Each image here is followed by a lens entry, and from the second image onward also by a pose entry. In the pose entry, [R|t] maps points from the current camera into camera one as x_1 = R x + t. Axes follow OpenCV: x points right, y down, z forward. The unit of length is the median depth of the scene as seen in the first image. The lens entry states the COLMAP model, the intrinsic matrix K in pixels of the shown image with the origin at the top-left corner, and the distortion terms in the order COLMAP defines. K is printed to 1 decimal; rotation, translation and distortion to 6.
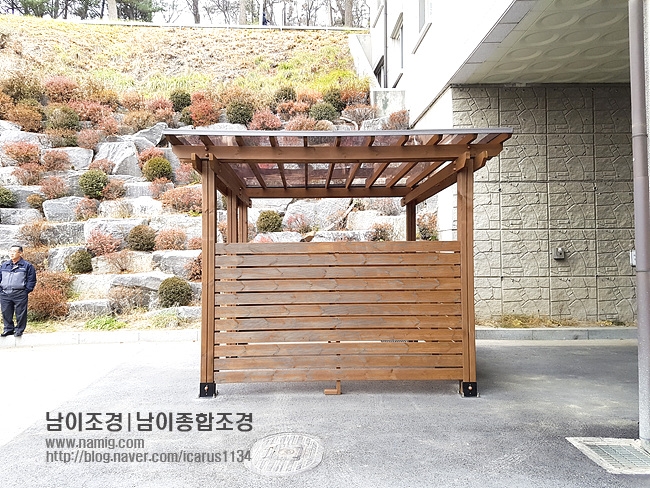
lens RADIAL K [[490.5, 0, 325.0], [0, 490.5, 244.0], [0, 0, 1]] dist [0.107583, -0.139225]
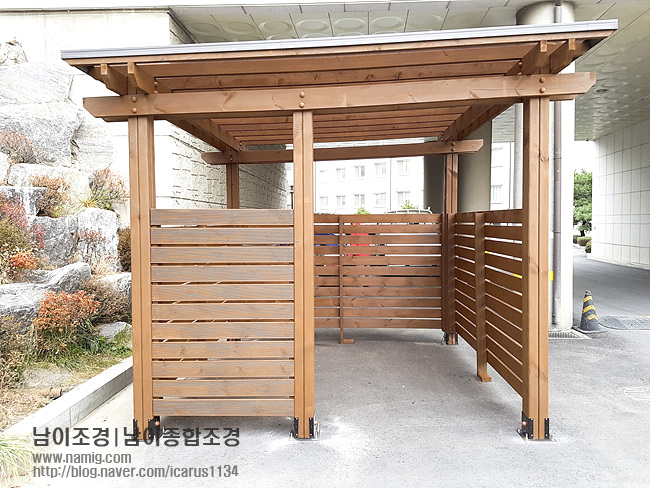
lens RADIAL K [[495.9, 0, 326.6], [0, 495.9, 238.4], [0, 0, 1]] dist [0.095904, -0.140396]
pose [[0.075613, -0.025220, 0.996818, -0.592039], [-0.008327, 0.999629, 0.025923, 0.016029], [-0.997102, -0.010261, 0.075375, 0.789991]]
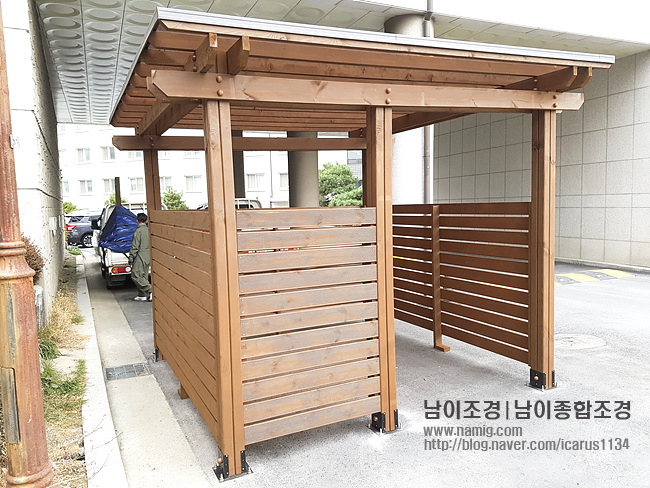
lens RADIAL K [[491.2, 0, 327.3], [0, 491.2, 249.3], [0, 0, 1]] dist [0.098125, -0.138079]
pose [[-0.405877, -0.064878, 0.911622, -0.534634], [0.016338, 0.996803, 0.078214, 0.004248], [-0.913782, 0.046640, -0.403520, 1.060006]]
